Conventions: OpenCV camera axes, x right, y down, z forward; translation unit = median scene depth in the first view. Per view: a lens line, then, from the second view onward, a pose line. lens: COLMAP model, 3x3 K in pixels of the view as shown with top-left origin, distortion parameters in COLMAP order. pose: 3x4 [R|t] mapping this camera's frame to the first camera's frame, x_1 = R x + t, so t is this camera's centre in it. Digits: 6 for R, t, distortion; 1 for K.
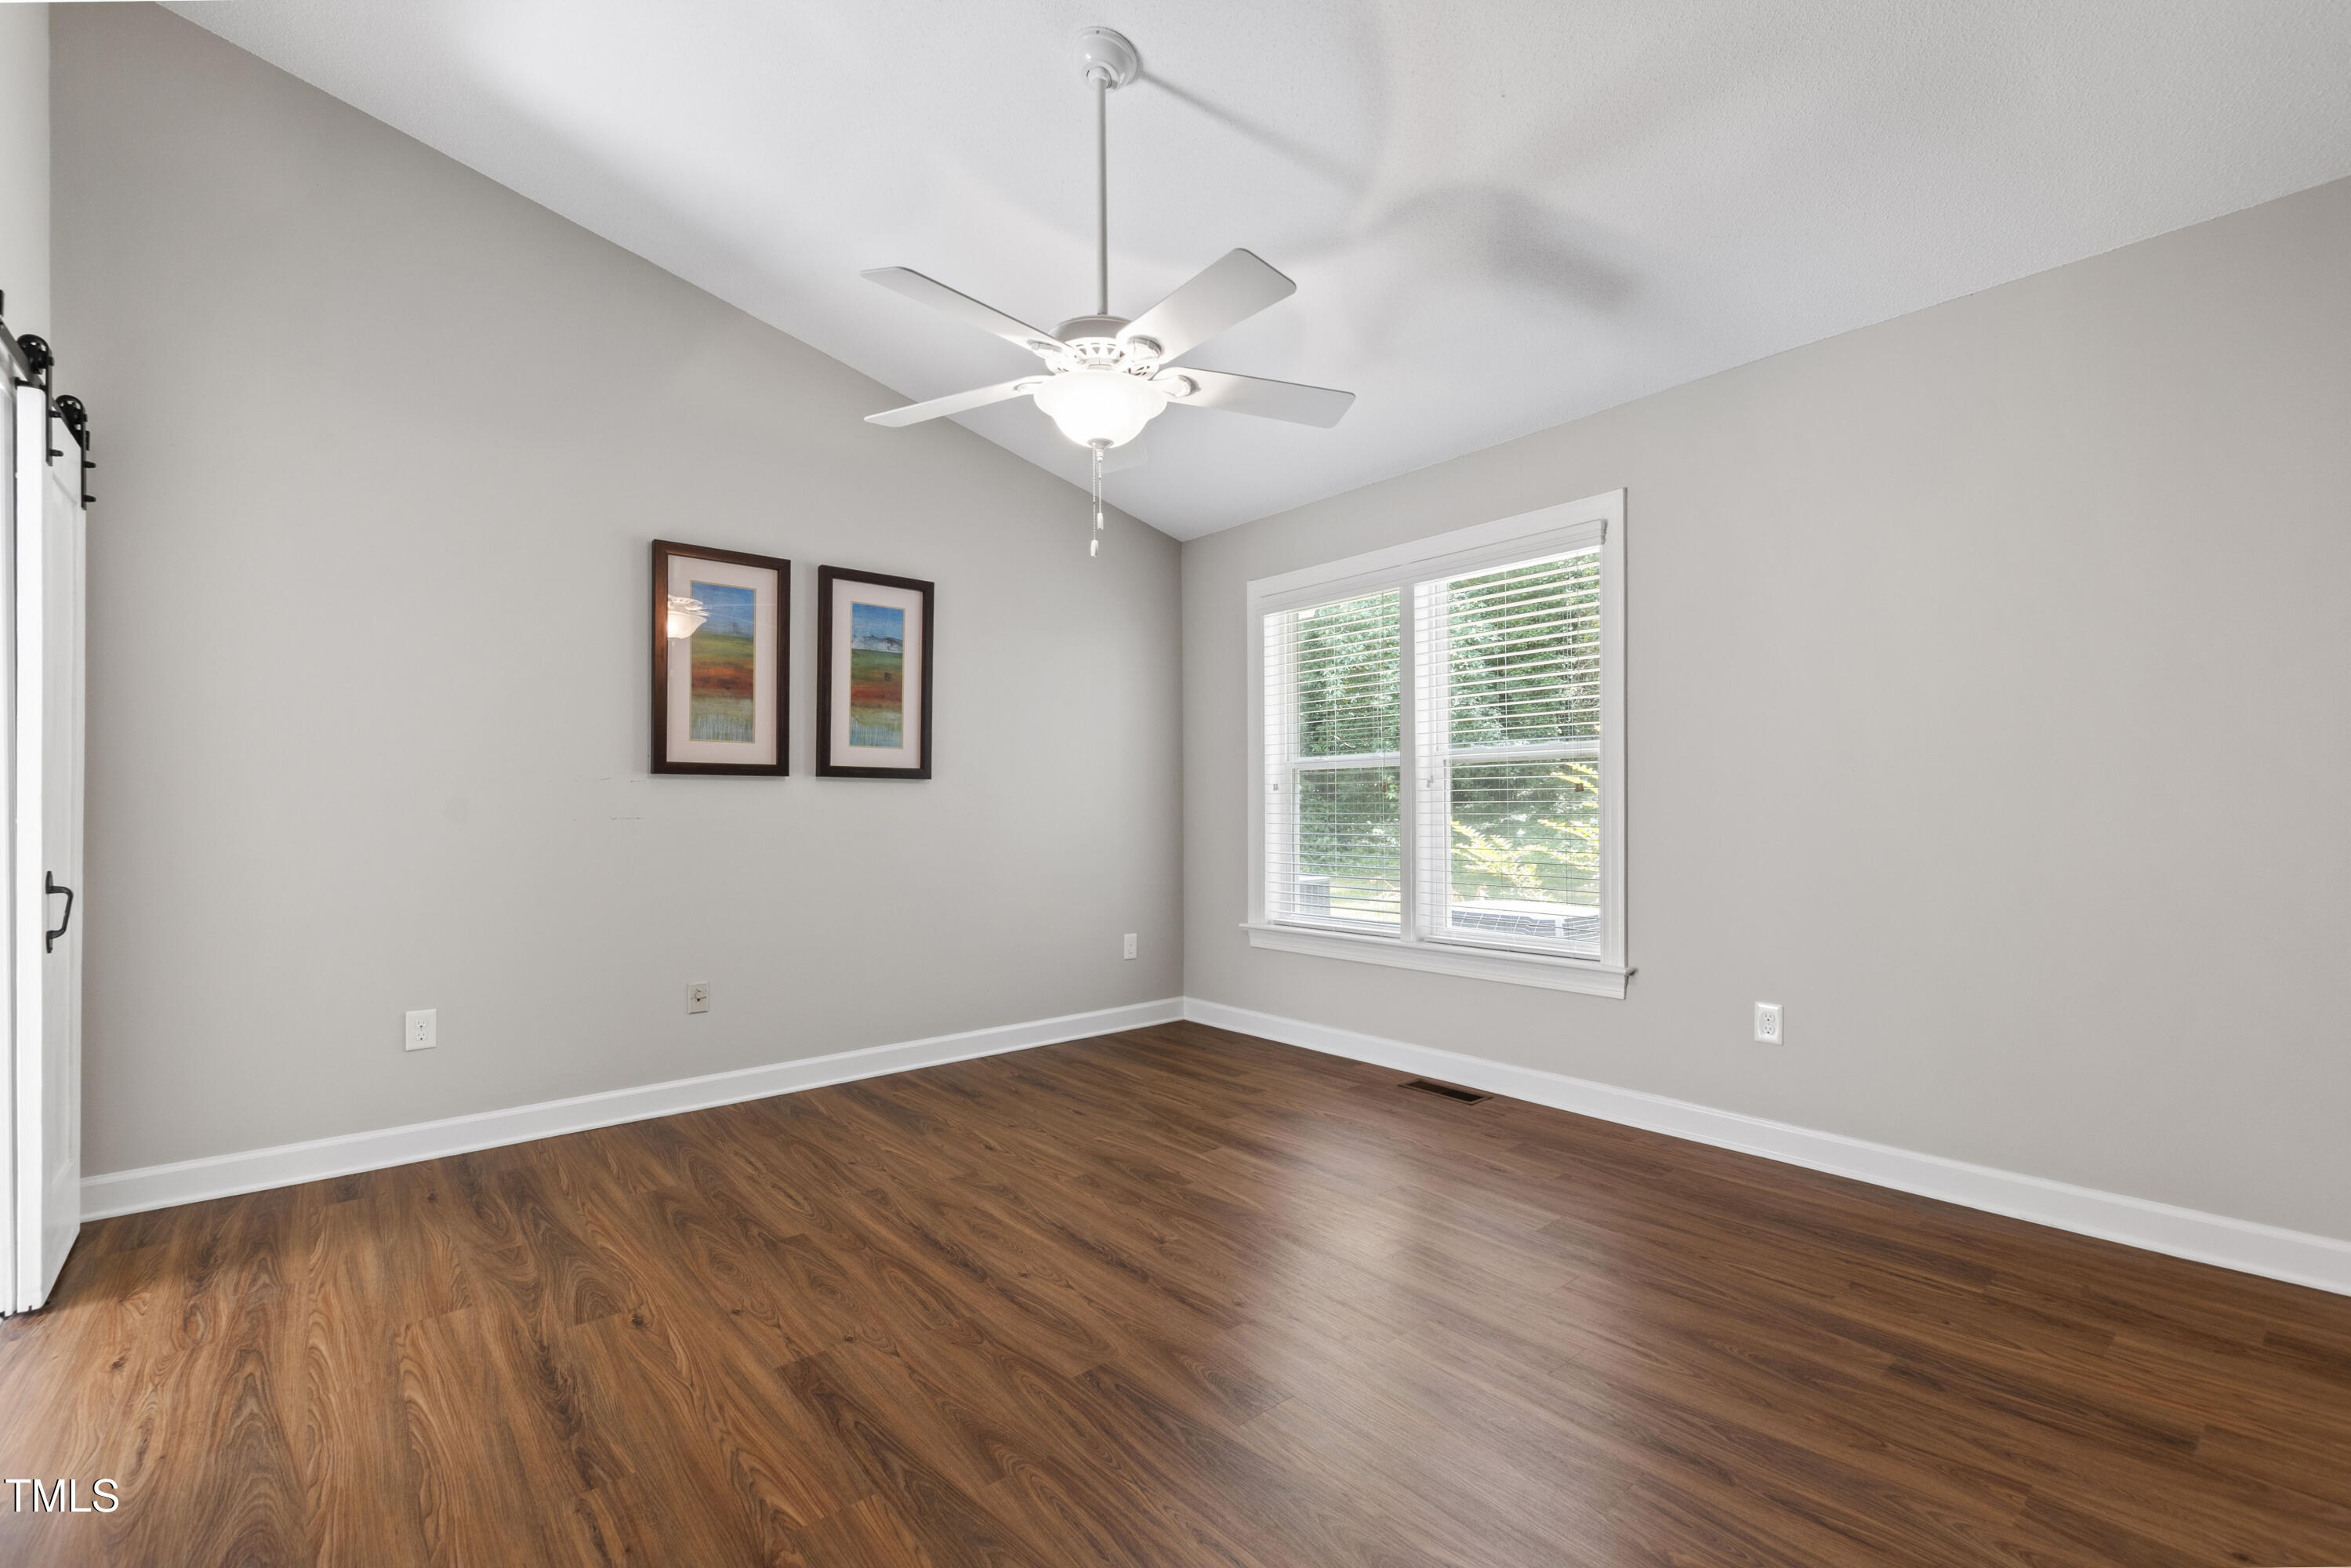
lens RADIAL K [[1026.8, 0, 1176.1], [0, 1026.8, 822.8], [0, 0, 1]] dist [0.009038, -0.000937]
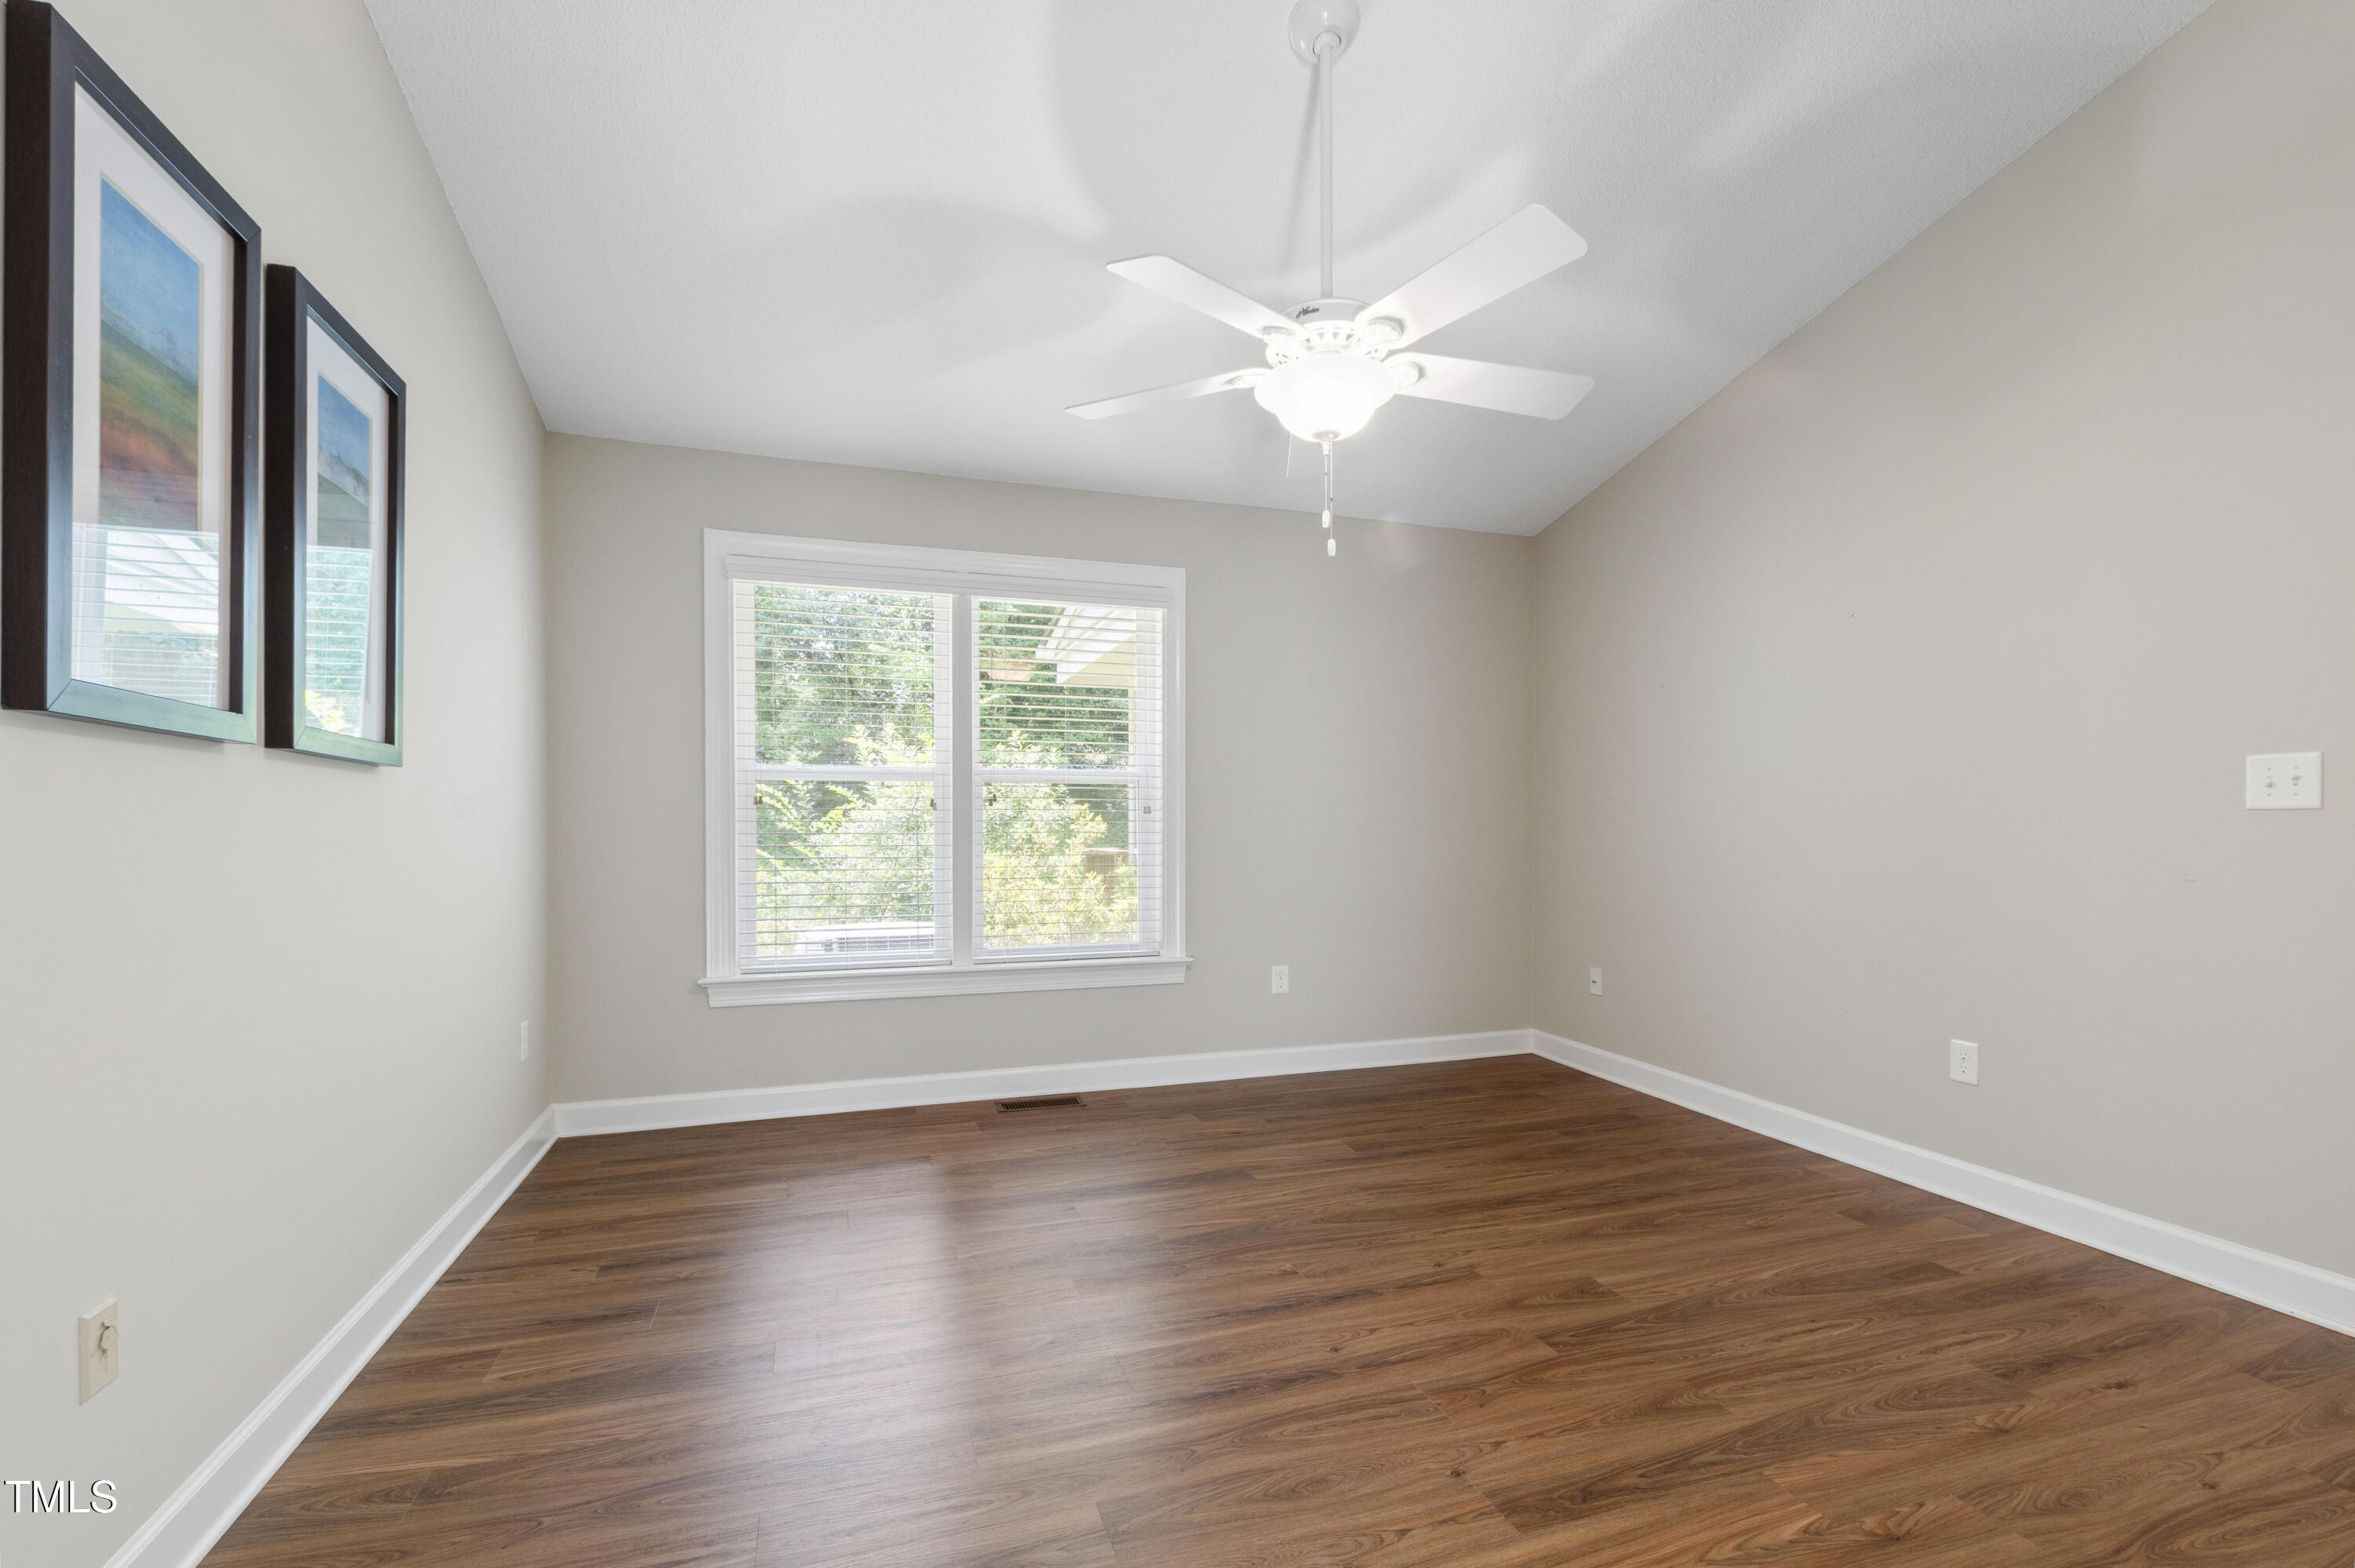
lens RADIAL K [[1028.4, 0, 1178.1], [0, 1028.4, 822.8], [0, 0, 1]] dist [0.009038, -0.000937]
pose [[0.359500, 0.009193, 0.933100, -1.004025], [0.011306, 0.999835, -0.014206, -0.001969], [-0.933077, 0.015656, 0.359337, 0.782152]]
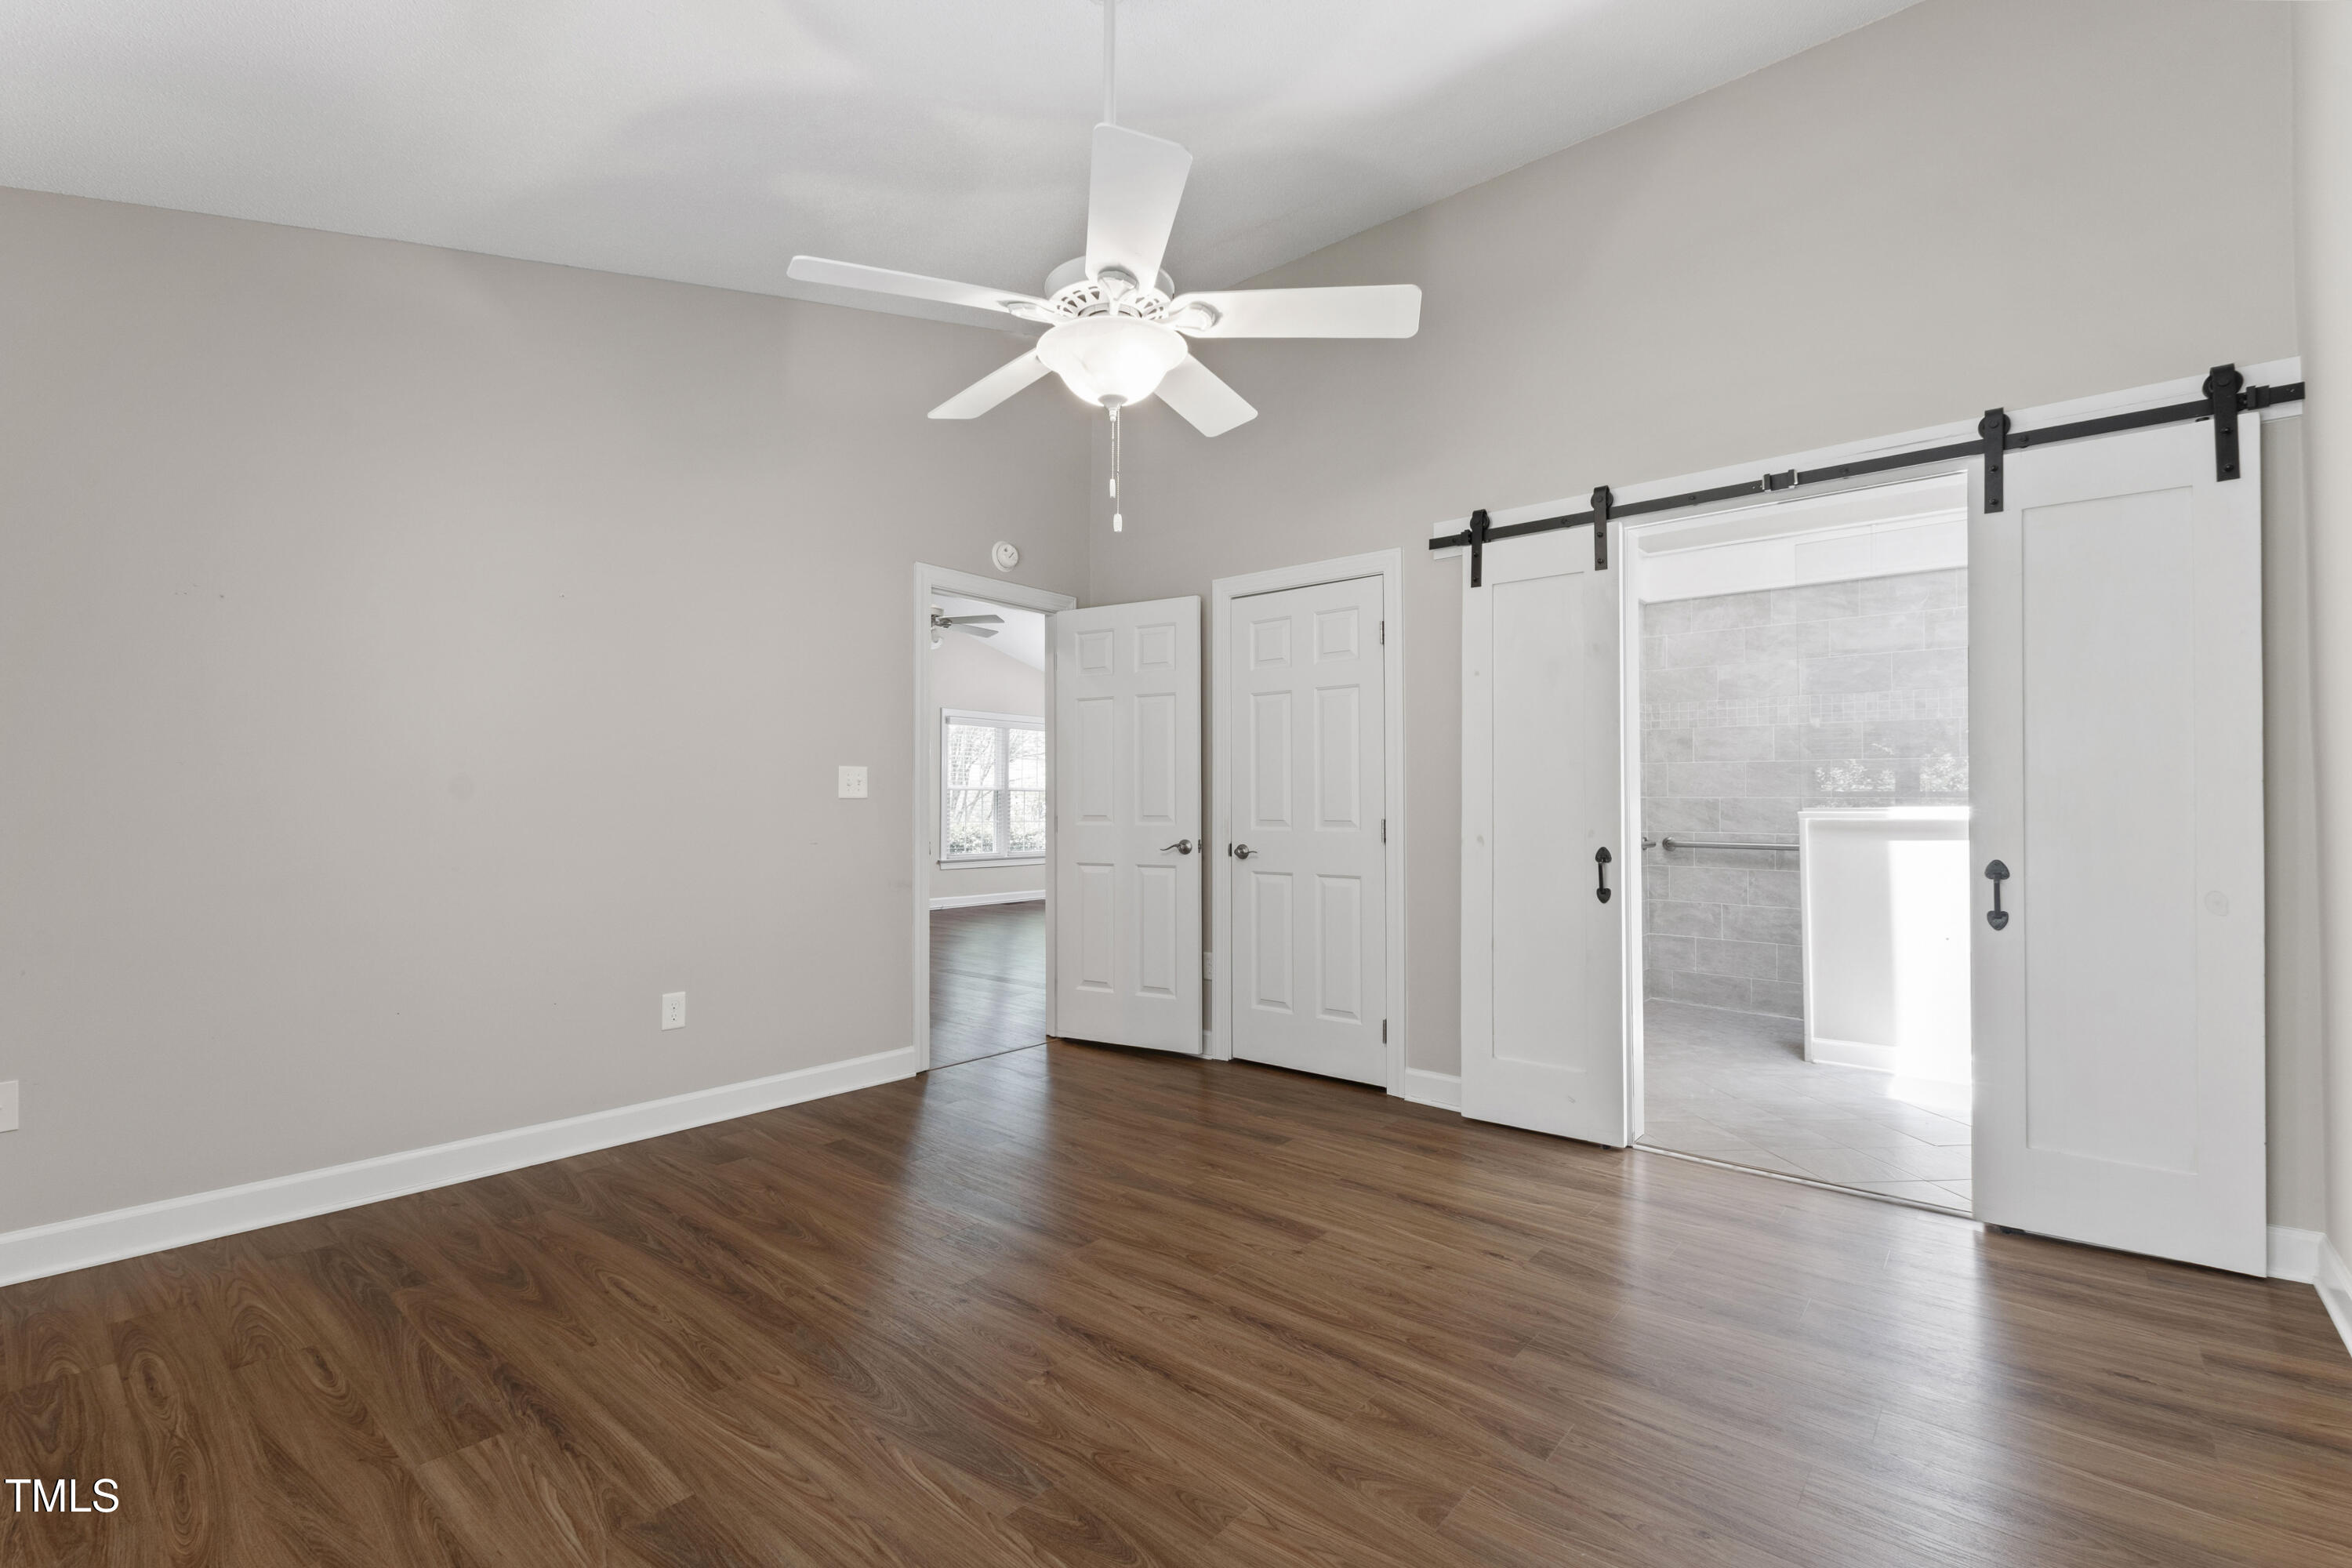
lens RADIAL K [[1013.2, 0, 1165.2], [0, 1013.2, 780.1], [0, 0, 1]] dist [0.003817, -0.000190]
pose [[-0.986290, 0.002347, -0.165002, 0.025248], [0.003243, 0.999981, -0.005162, -0.037429], [0.164987, -0.005626, -0.986280, 1.854288]]
